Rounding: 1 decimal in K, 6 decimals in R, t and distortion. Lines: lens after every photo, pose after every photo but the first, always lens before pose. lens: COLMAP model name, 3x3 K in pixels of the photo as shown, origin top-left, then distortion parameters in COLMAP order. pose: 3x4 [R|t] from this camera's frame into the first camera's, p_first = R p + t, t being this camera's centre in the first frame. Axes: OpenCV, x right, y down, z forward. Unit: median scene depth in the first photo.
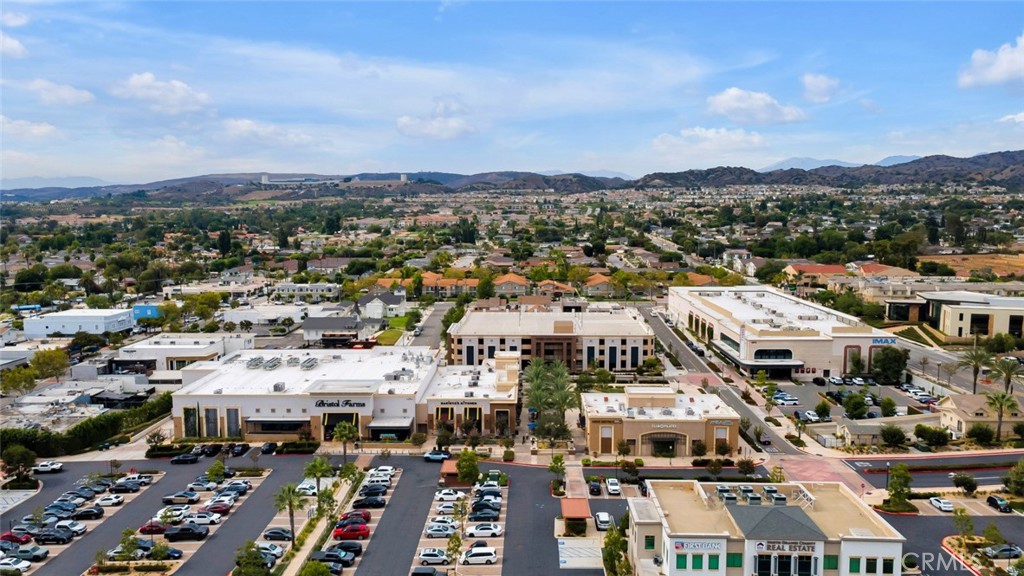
lens RADIAL K [[735.6, 0, 512.0], [0, 735.6, 288.0], [0, 0, 1]] dist [0.038561, 0.002271]
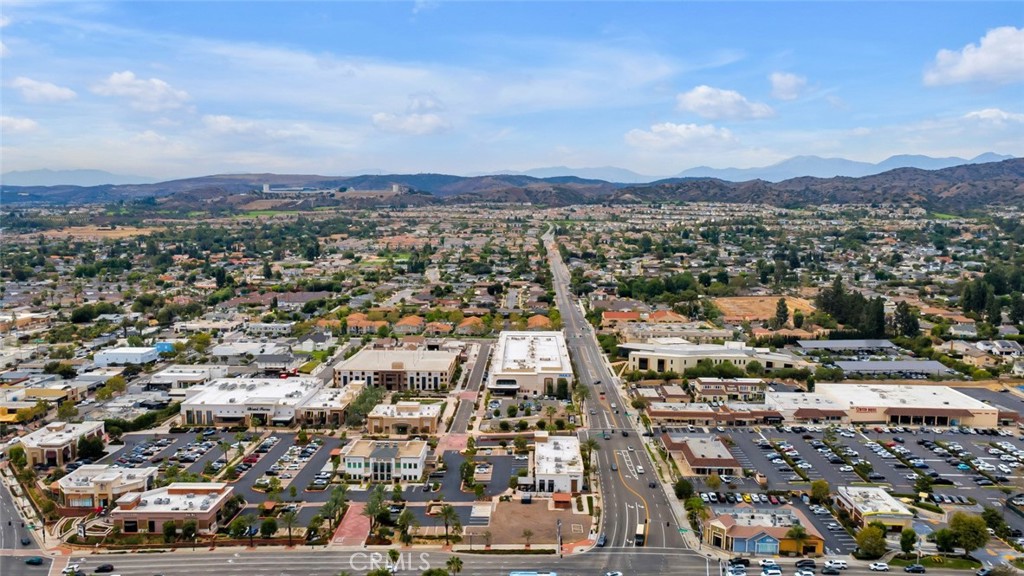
lens RADIAL K [[735.6, 0, 512.0], [0, 735.6, 288.0], [0, 0, 1]] dist [0.038561, 0.002271]
pose [[0.999931, 0.009082, -0.007500, 0.364996], [-0.009030, 0.999935, 0.007013, -0.153593], [0.007563, -0.006945, 0.999947, -0.808650]]
